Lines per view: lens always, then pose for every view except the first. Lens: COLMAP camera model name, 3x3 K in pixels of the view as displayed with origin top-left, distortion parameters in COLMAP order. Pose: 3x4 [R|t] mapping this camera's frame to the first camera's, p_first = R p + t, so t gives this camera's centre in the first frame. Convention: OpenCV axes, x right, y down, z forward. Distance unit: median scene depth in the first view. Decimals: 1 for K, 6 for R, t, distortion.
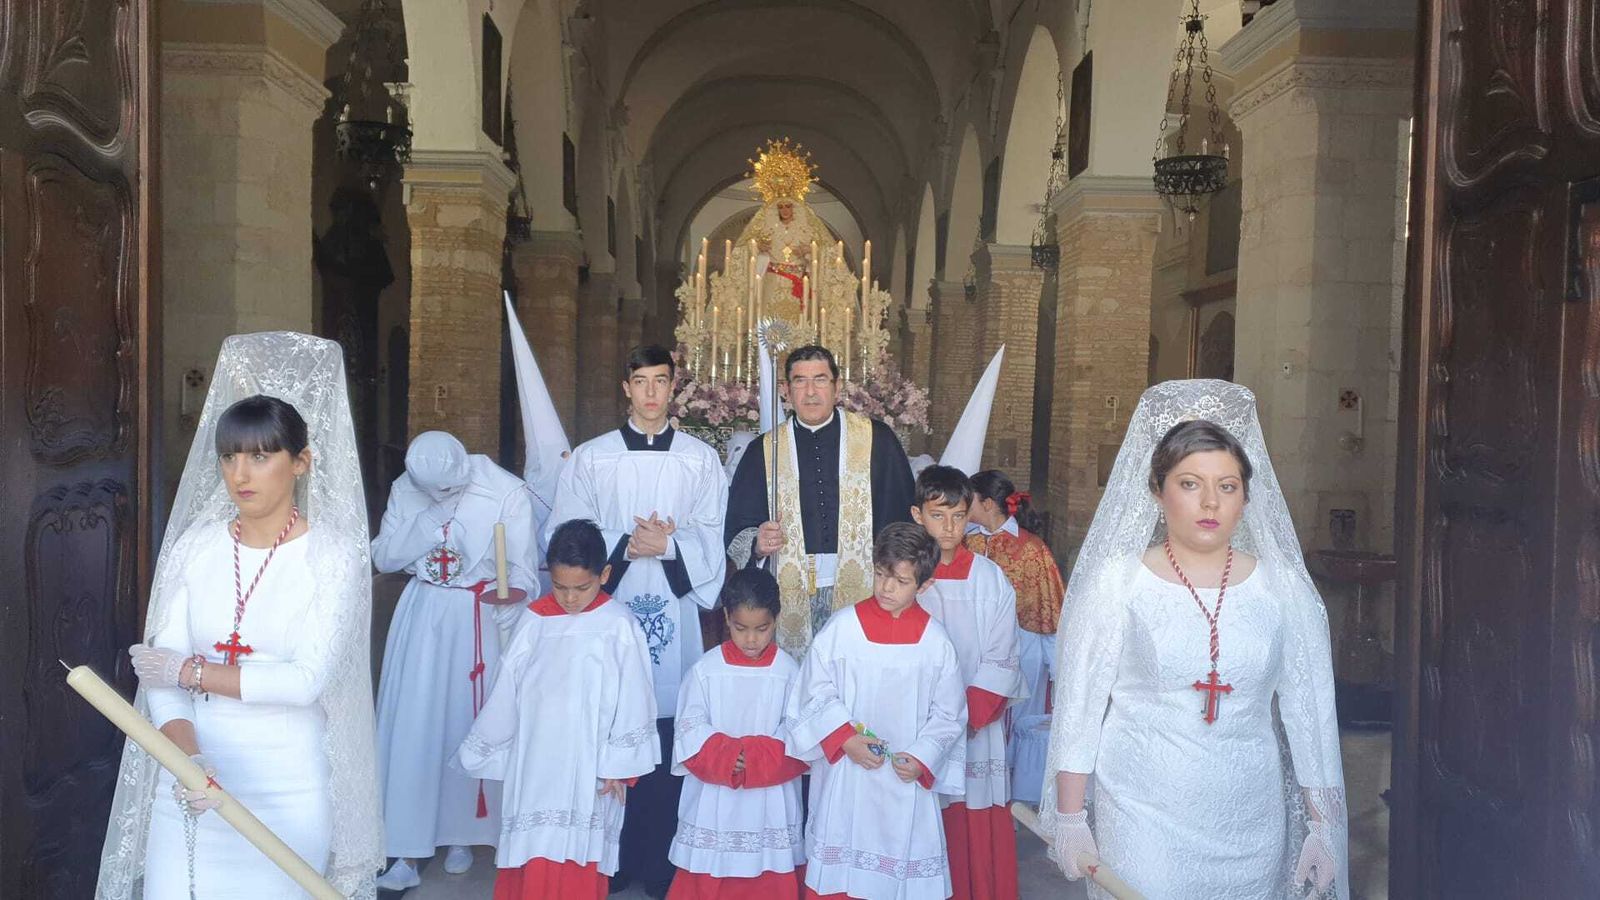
lens RADIAL K [[1218.3, 0, 794.3], [0, 1218.3, 452.9], [0, 0, 1]] dist [0.018254, 0.001081]
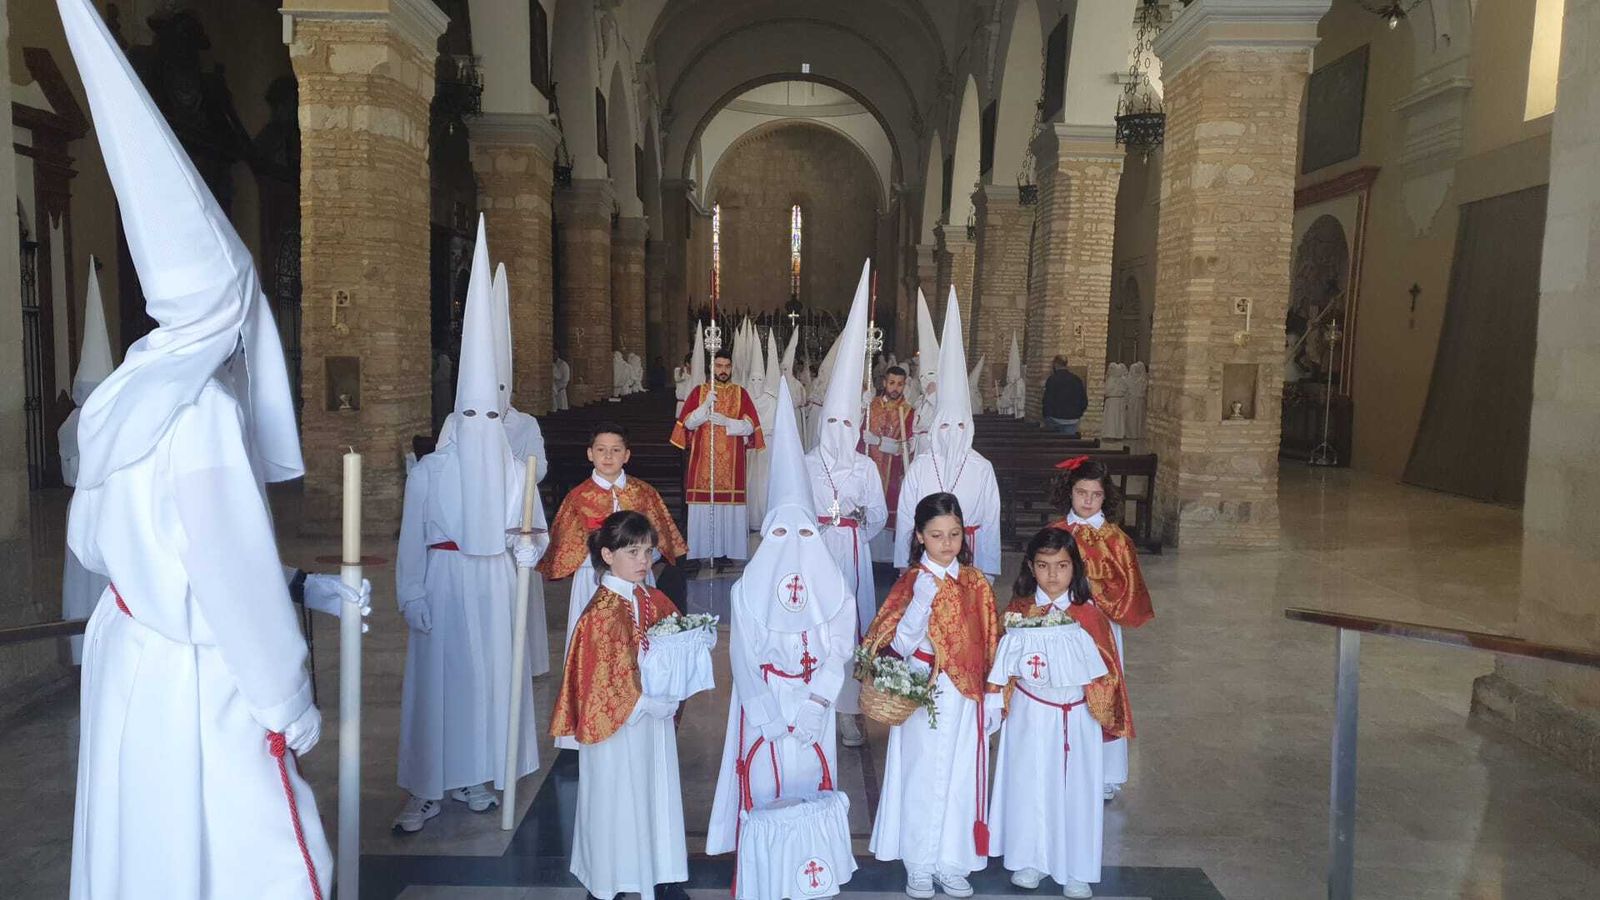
lens RADIAL K [[1218.3, 0, 798.9], [0, 1218.3, 459.4], [0, 0, 1]] dist [0.018254, 0.001081]
pose [[0.999858, -0.005421, -0.015928, 0.001336], [0.006206, 0.998745, 0.049689, 0.009208], [0.015639, -0.049780, 0.998638, 0.180167]]
